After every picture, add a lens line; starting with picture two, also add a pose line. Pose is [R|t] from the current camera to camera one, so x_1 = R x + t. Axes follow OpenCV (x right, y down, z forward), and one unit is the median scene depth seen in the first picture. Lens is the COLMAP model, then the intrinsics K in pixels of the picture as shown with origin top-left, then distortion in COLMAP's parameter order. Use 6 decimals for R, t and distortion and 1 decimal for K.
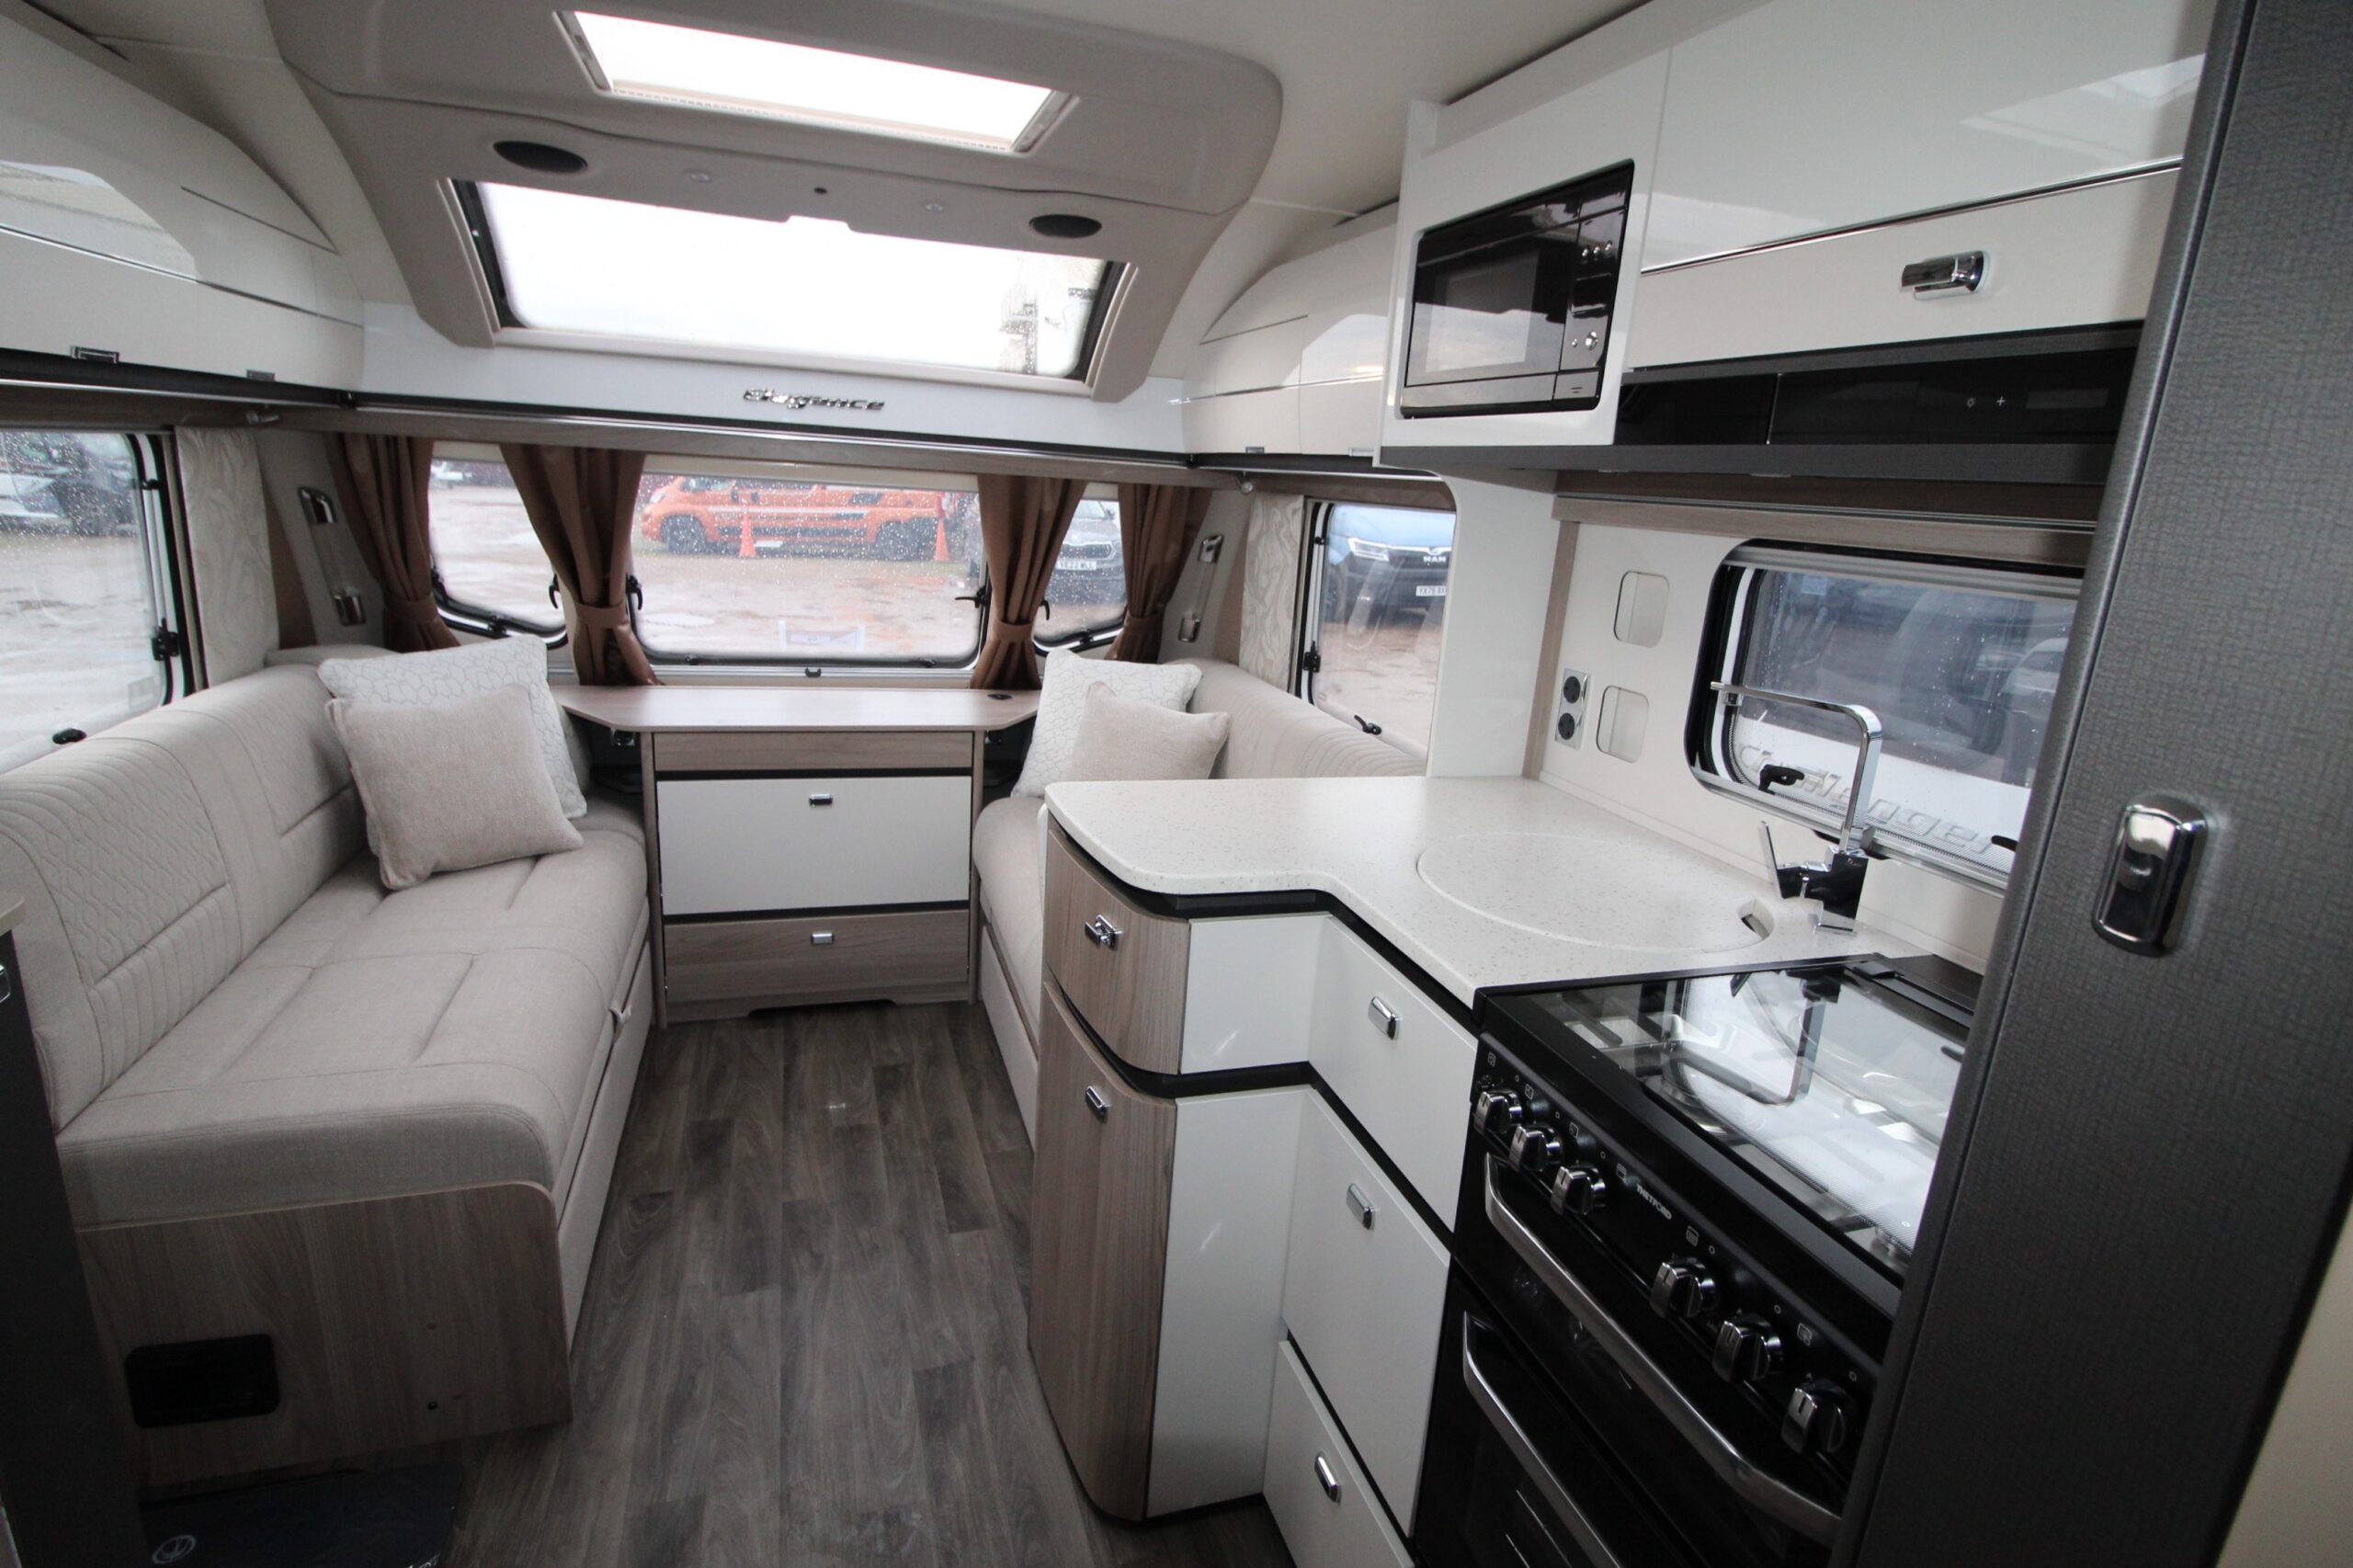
lens RADIAL K [[1162.2, 0, 1189.4], [0, 1162.2, 774.6], [0, 0, 1]] dist [-0.005020, -0.009886]
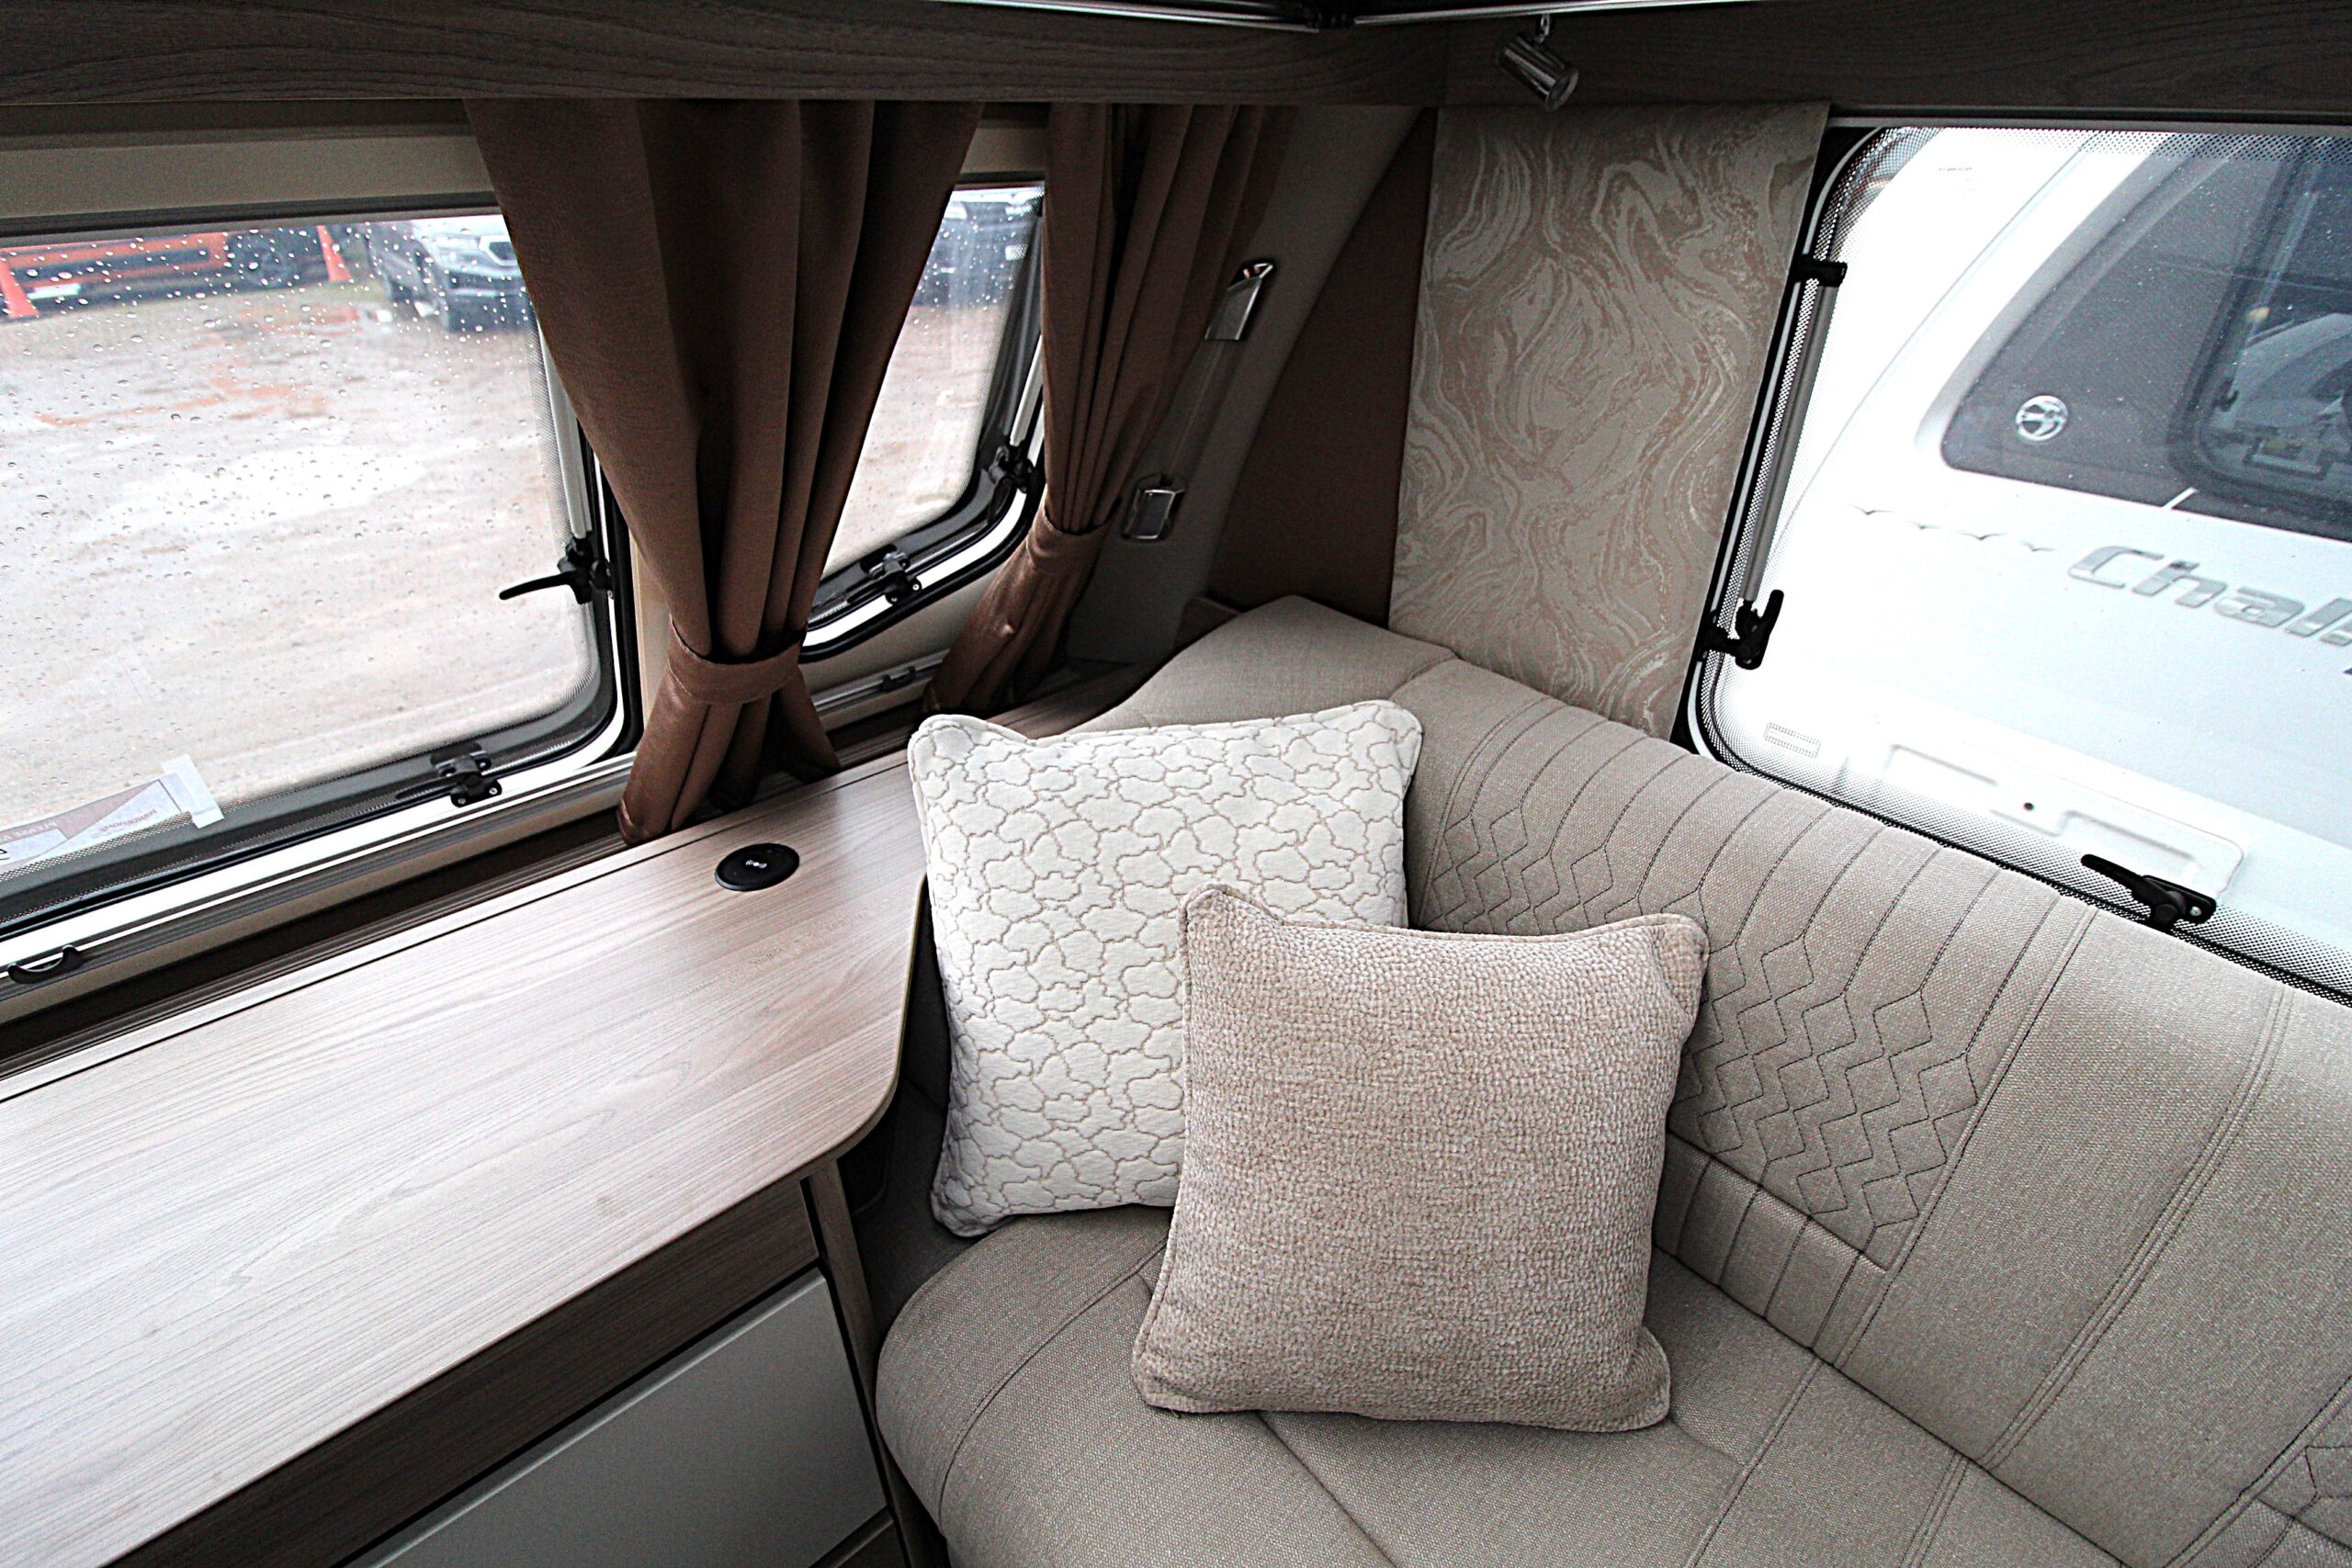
lens RADIAL K [[1089.9, 0, 1182.5], [0, 1089.9, 768.3], [0, 0, 1]] dist [-0.003247, -0.010608]
pose [[0.912102, -0.265061, 0.312749, -0.177375], [0.161873, 0.933735, 0.319273, -0.214025], [-0.376652, -0.240584, 0.894568, 0.845933]]
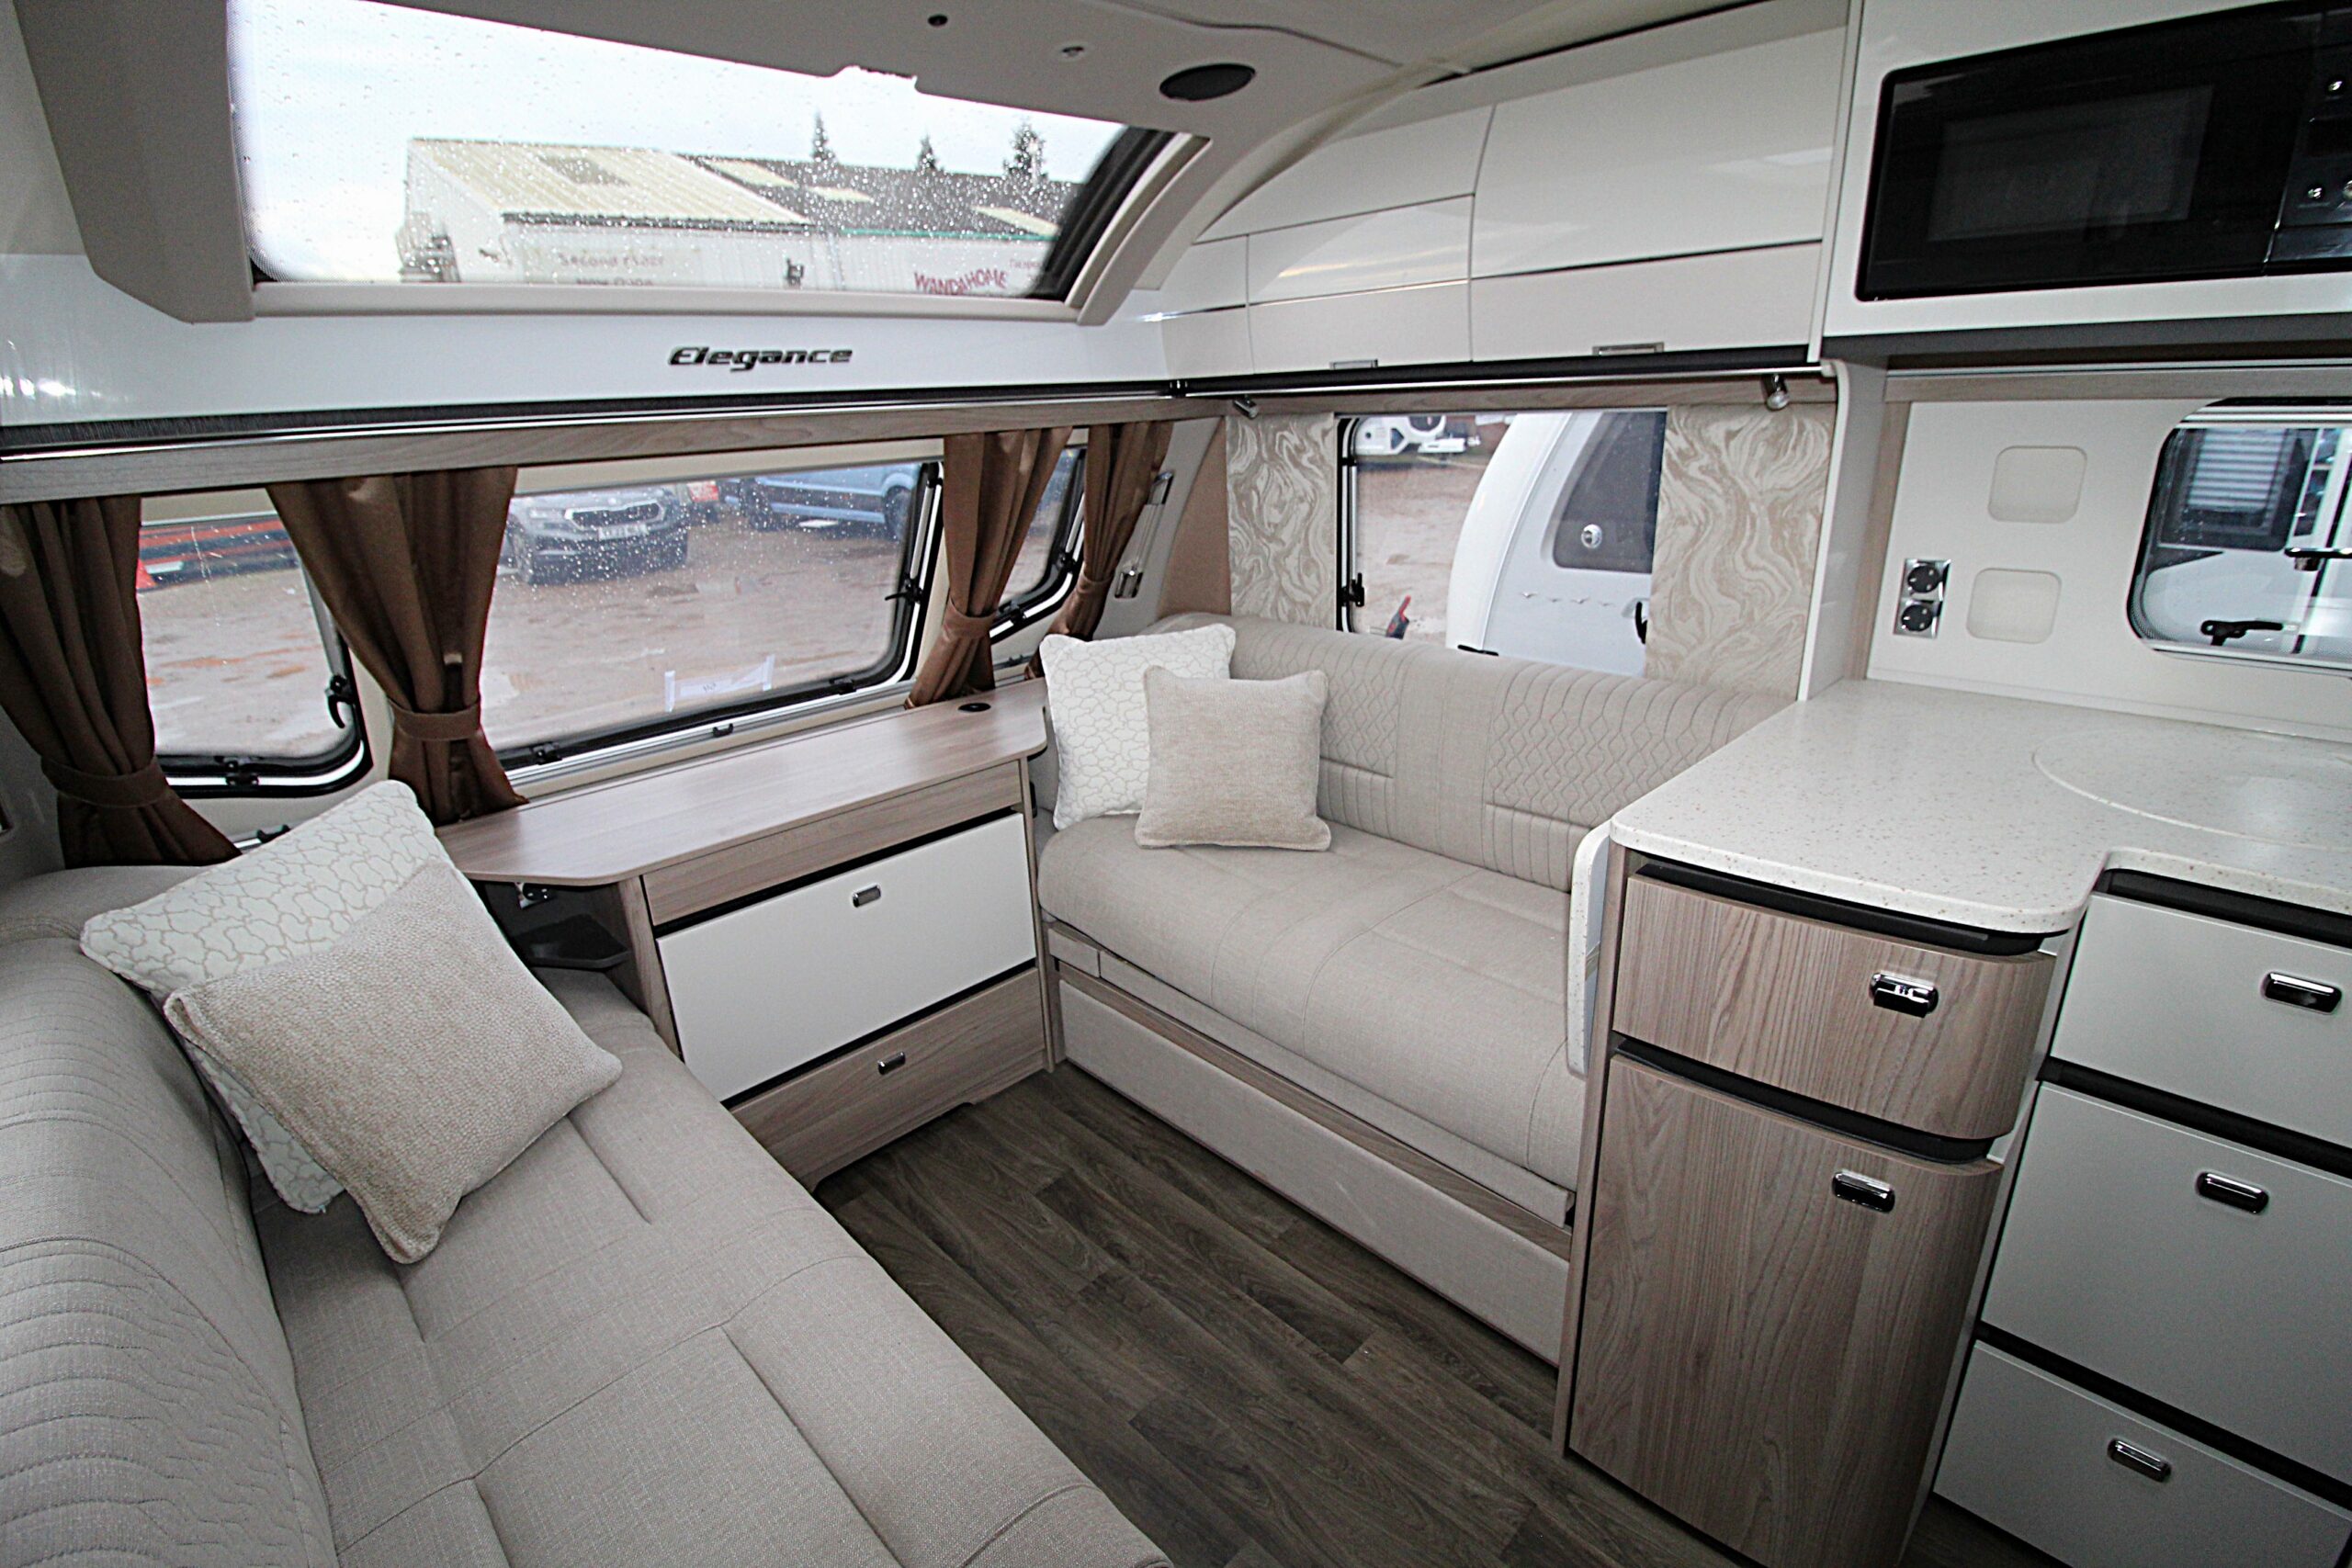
lens RADIAL K [[1089.9, 0, 1186.4], [0, 1089.9, 771.6], [0, 0, 1]] dist [-0.003247, -0.010608]
pose [[0.891377, -0.243946, 0.382019, -0.415552], [0.208799, 0.969061, 0.131617, -0.115196], [-0.402307, -0.037555, 0.914734, 0.293121]]
